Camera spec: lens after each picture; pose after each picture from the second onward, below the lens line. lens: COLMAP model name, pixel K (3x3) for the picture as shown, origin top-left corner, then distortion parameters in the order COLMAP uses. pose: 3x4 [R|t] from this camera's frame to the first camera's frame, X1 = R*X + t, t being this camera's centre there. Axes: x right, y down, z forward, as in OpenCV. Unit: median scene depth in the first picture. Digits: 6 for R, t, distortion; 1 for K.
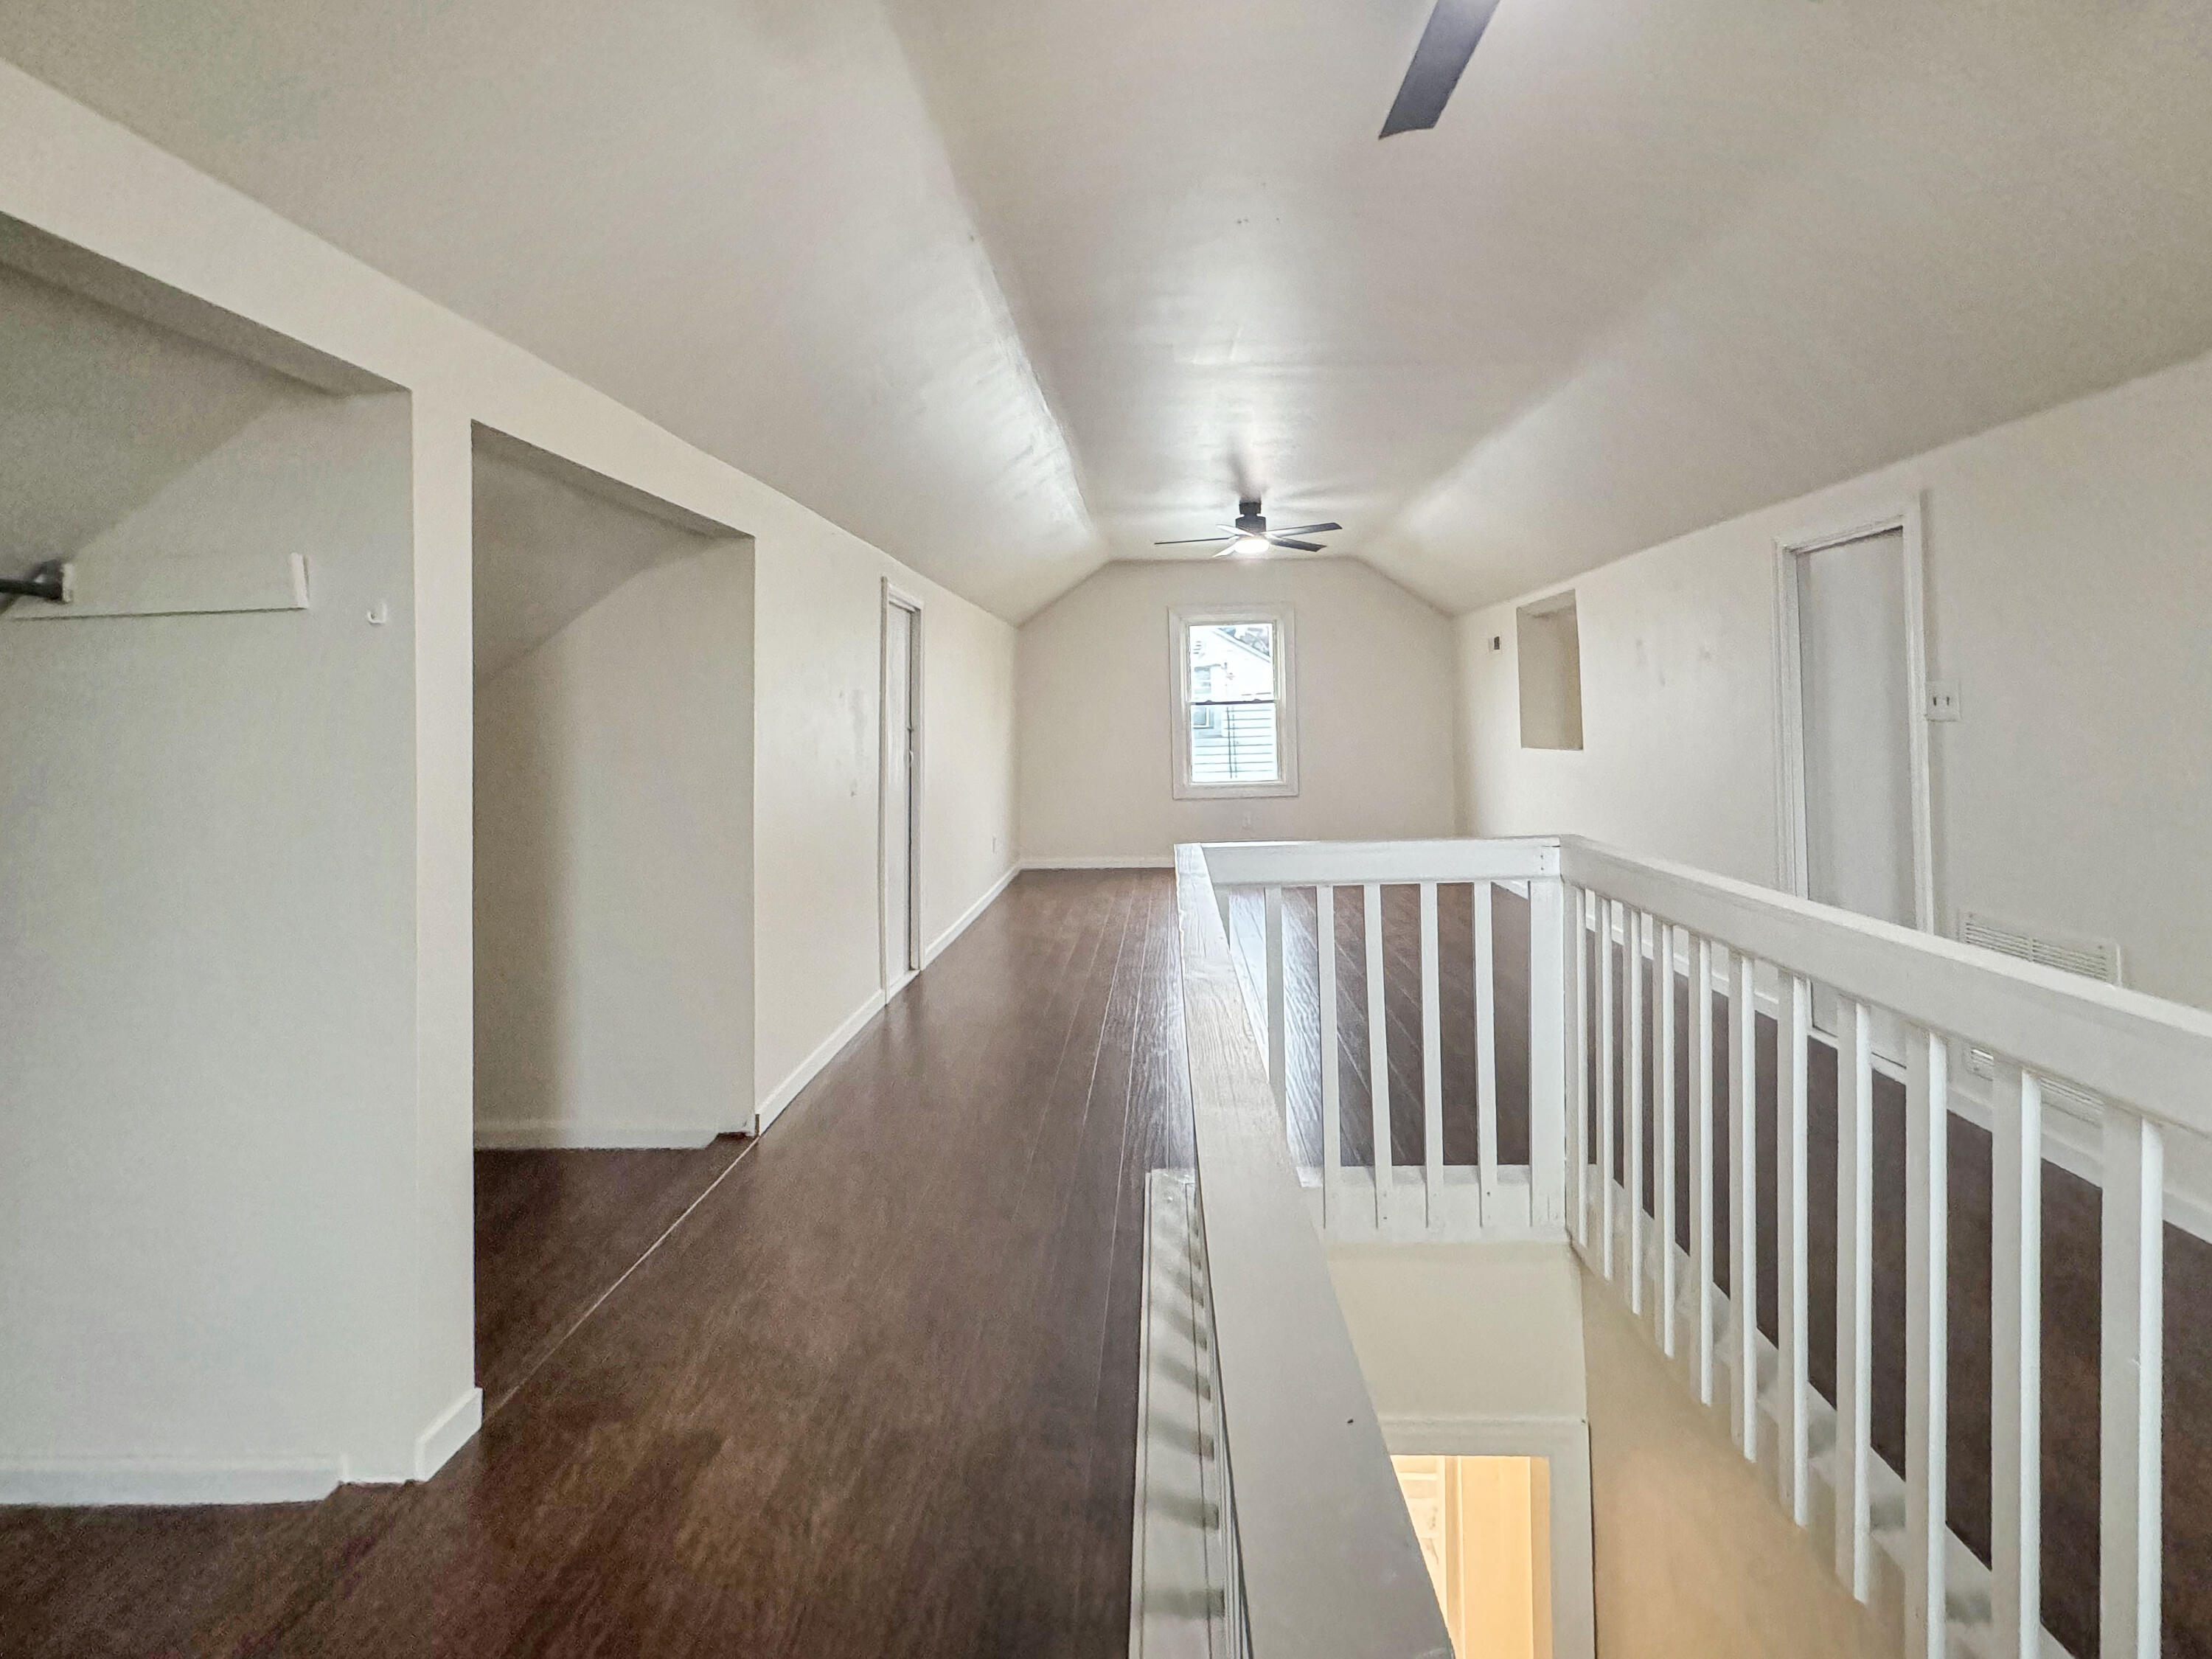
lens RADIAL K [[922.2, 0, 1106.0], [0, 922.2, 829.5], [0, 0, 1]] dist [-0.000219, 0.000114]
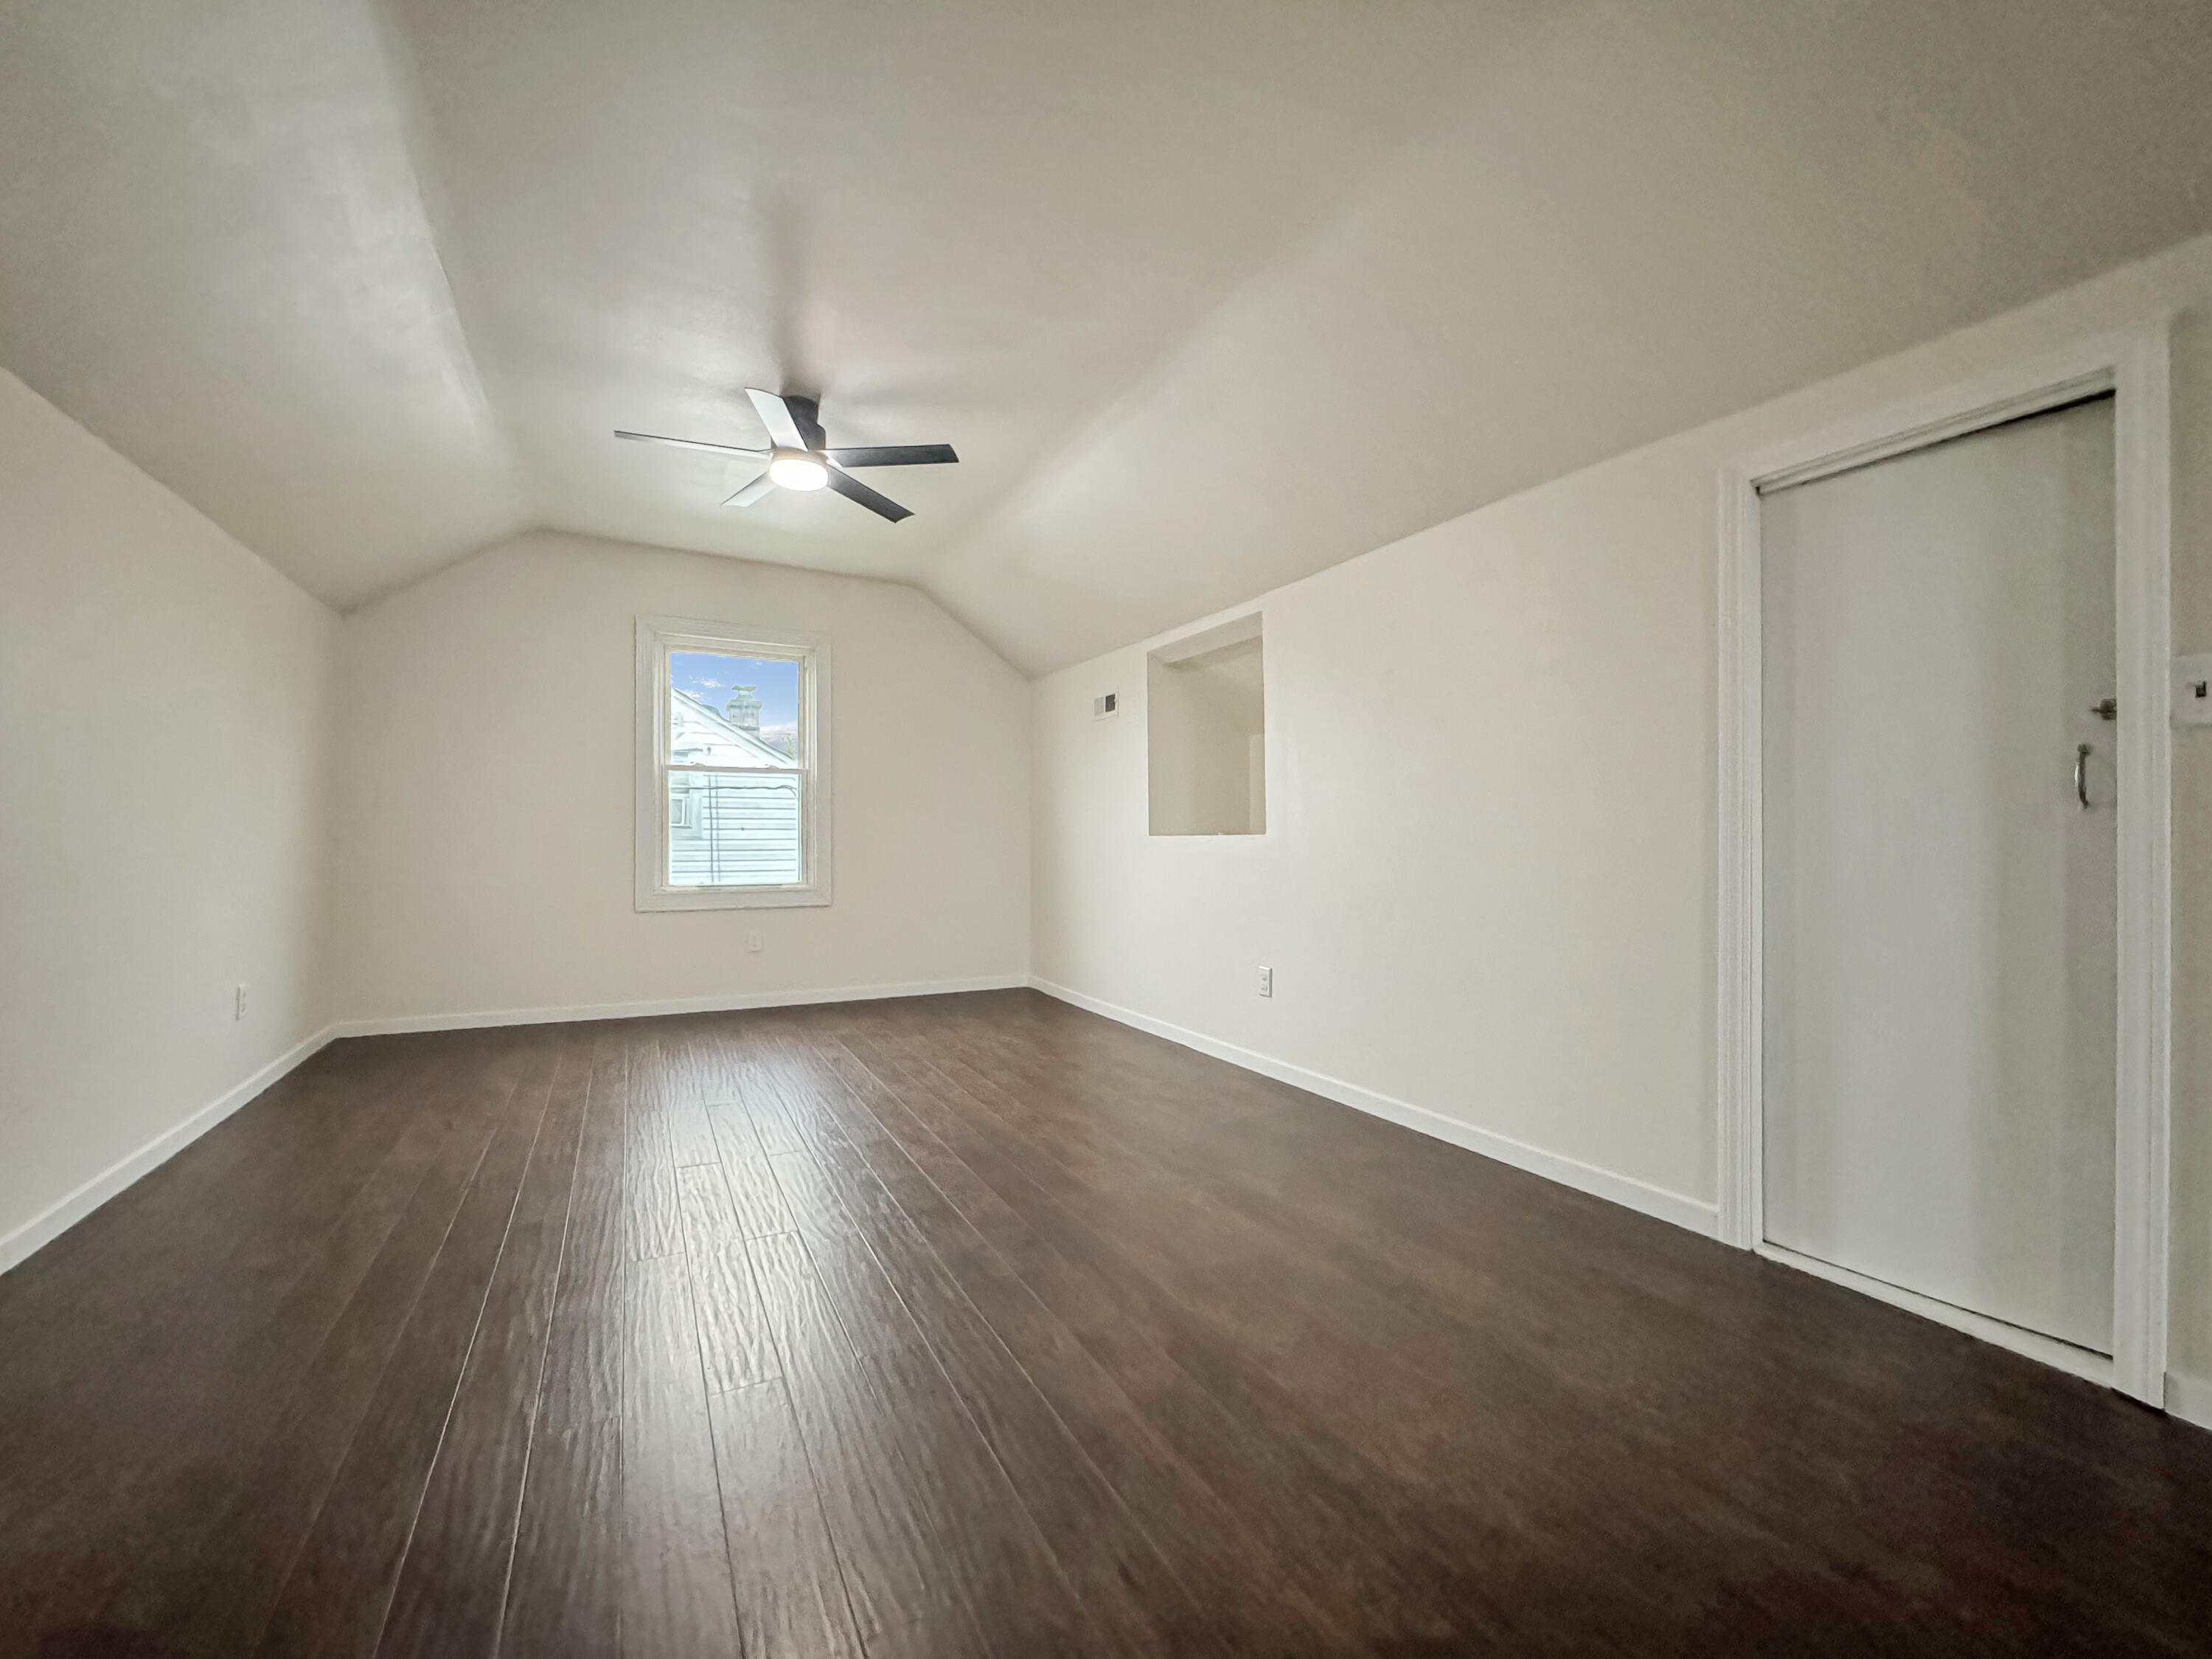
lens RADIAL K [[922.2, 0, 1106.0], [0, 922.2, 829.5], [0, 0, 1]] dist [-0.000219, 0.000114]
pose [[0.855527, 0.031182, 0.516819, 0.025947], [0.032797, 0.992917, -0.114198, -0.008785], [-0.516719, 0.114650, 0.848444, 0.371465]]
